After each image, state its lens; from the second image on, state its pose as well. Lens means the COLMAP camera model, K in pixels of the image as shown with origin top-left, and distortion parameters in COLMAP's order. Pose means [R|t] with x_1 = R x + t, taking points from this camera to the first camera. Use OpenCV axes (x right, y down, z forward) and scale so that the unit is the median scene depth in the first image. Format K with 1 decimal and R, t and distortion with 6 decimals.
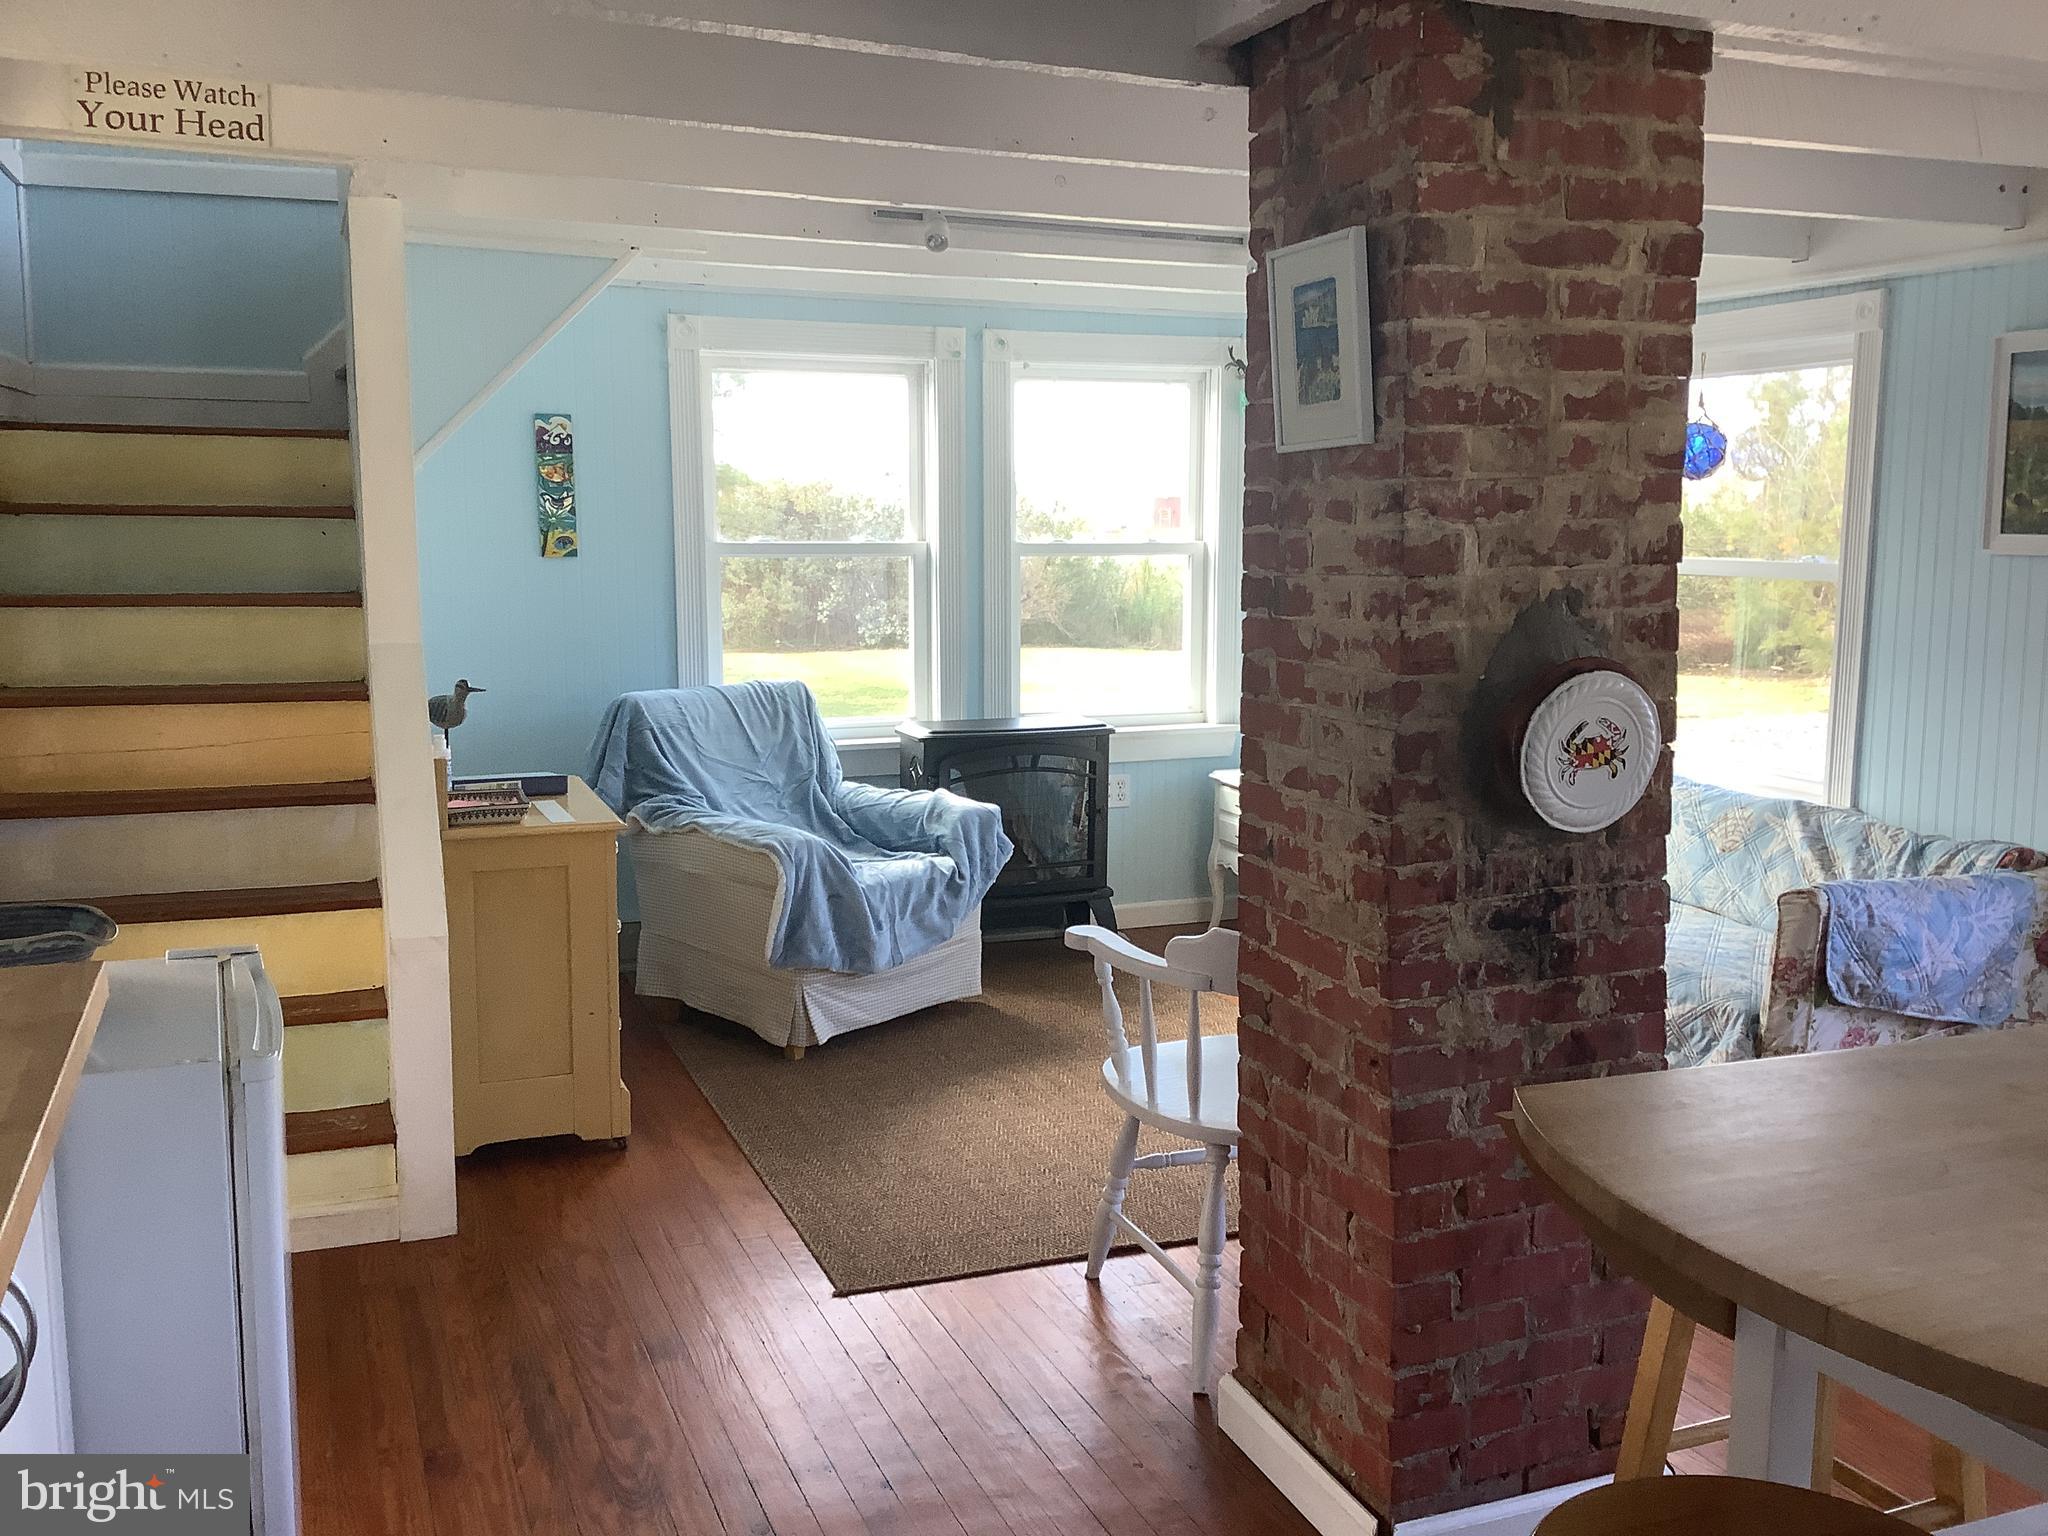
lens RADIAL K [[1855.6, 0, 1047.2], [0, 1855.6, 773.6], [0, 0, 1]] dist [0.139677, -0.312183]
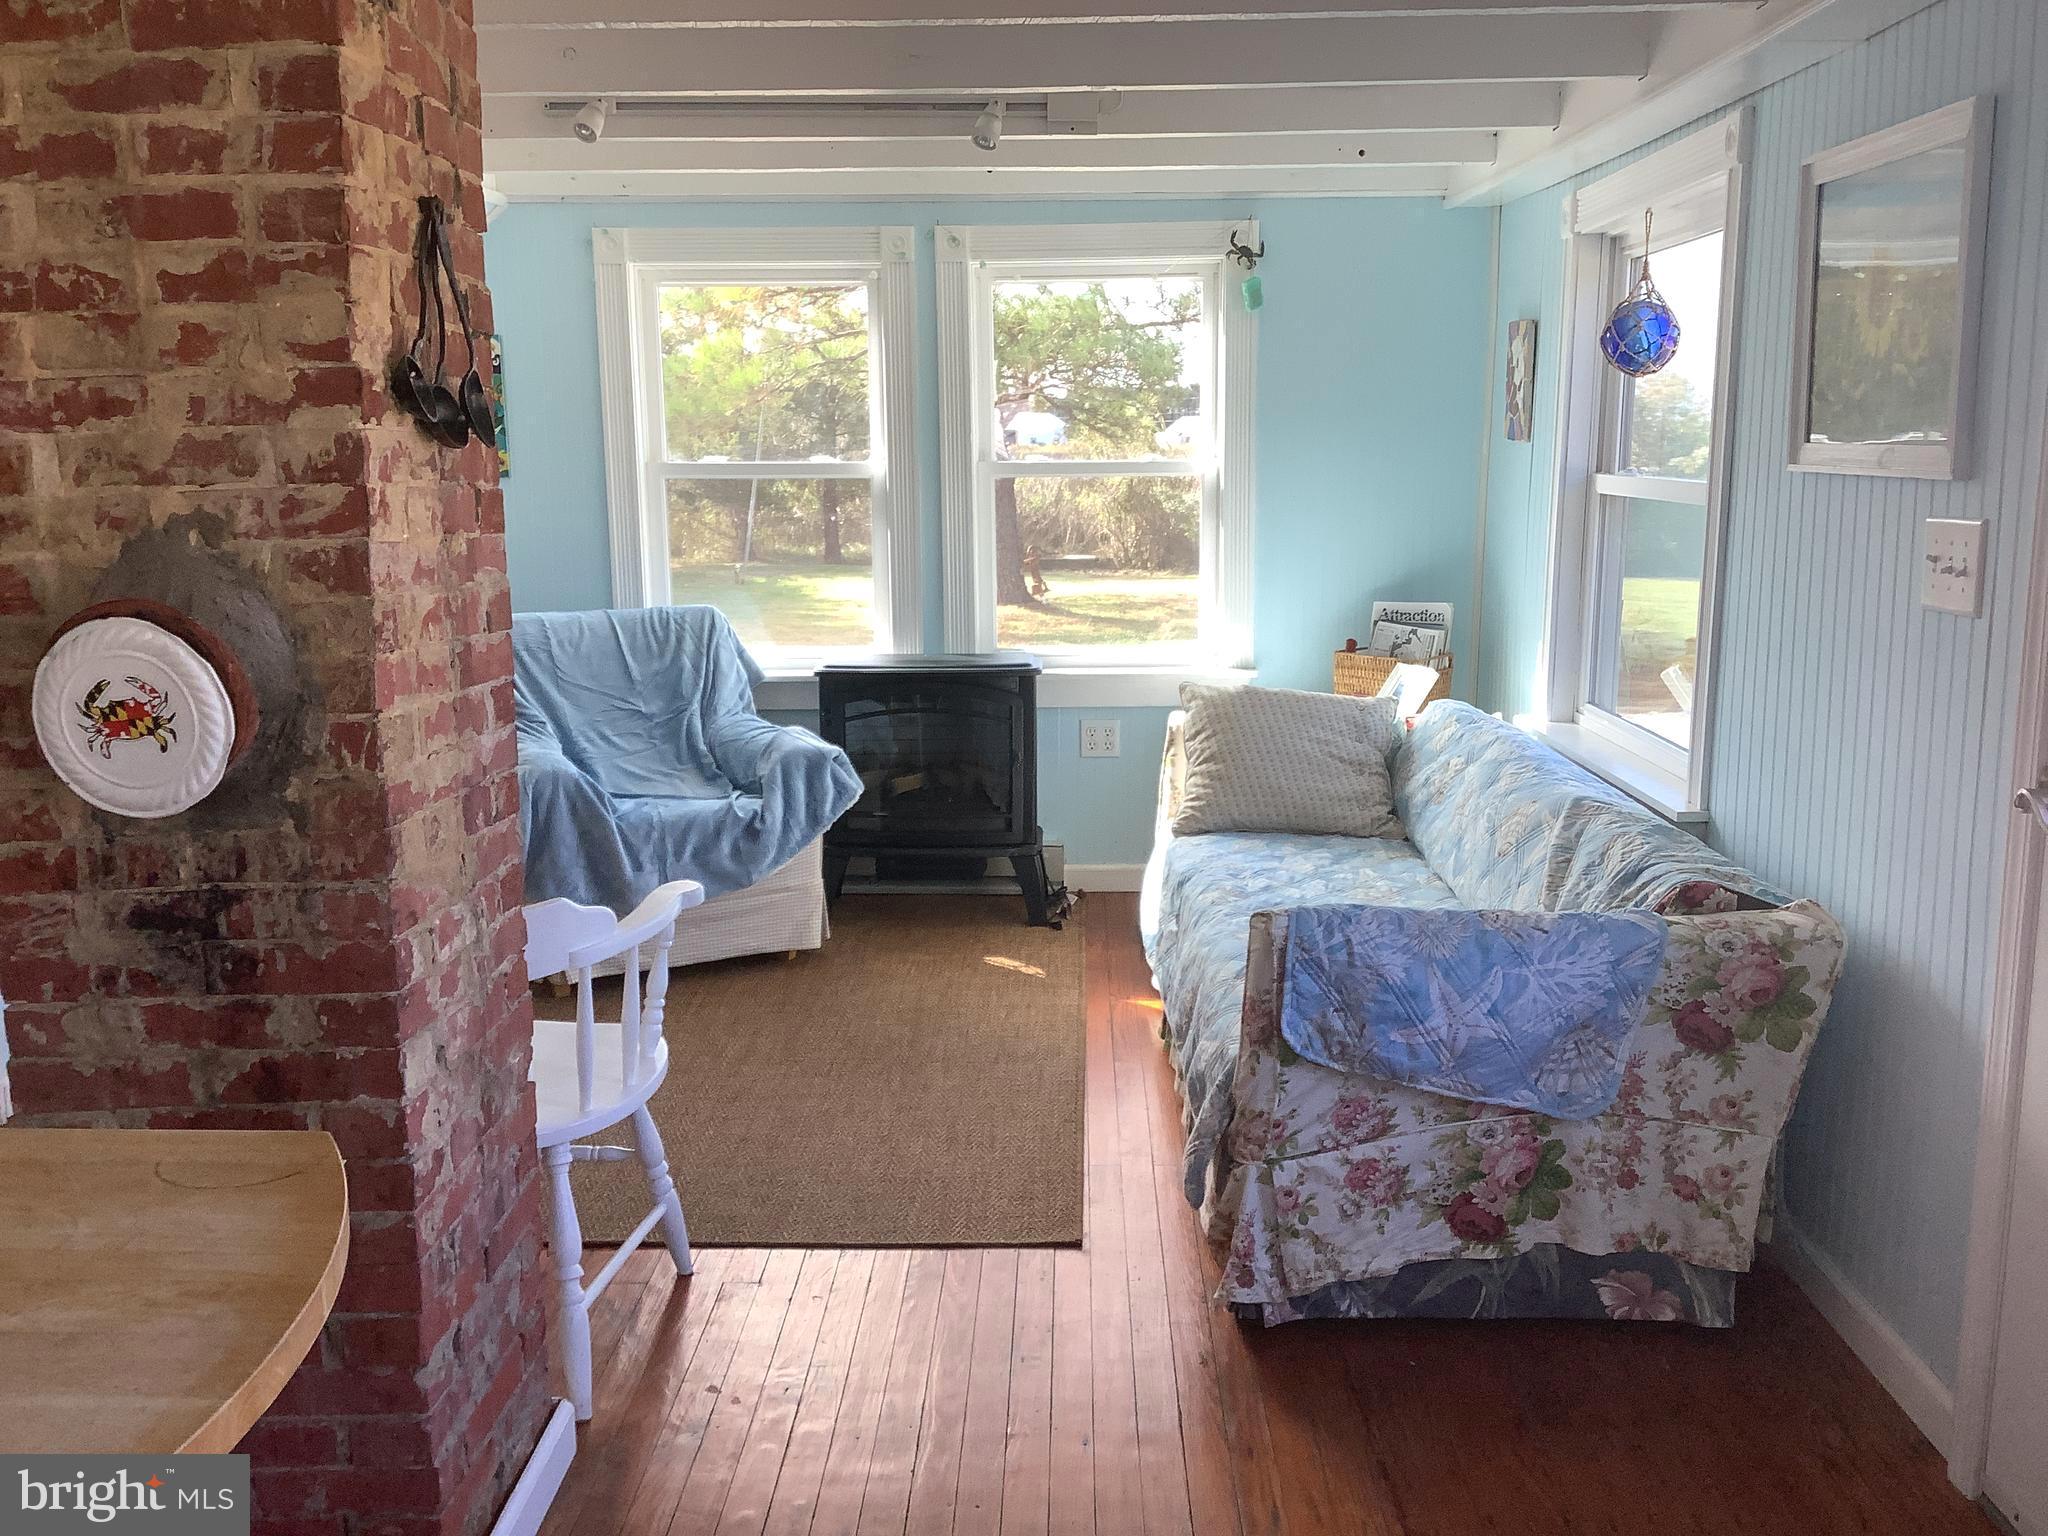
lens RADIAL K [[1874.3, 0, 1040.1], [0, 1874.3, 764.5], [0, 0, 1]] dist [0.120764, -0.209115]
pose [[0.917895, 0.057468, -0.392640, 0.931585], [-0.043439, 0.998063, 0.044531, -0.043348], [0.394438, -0.023819, 0.918614, 0.388399]]
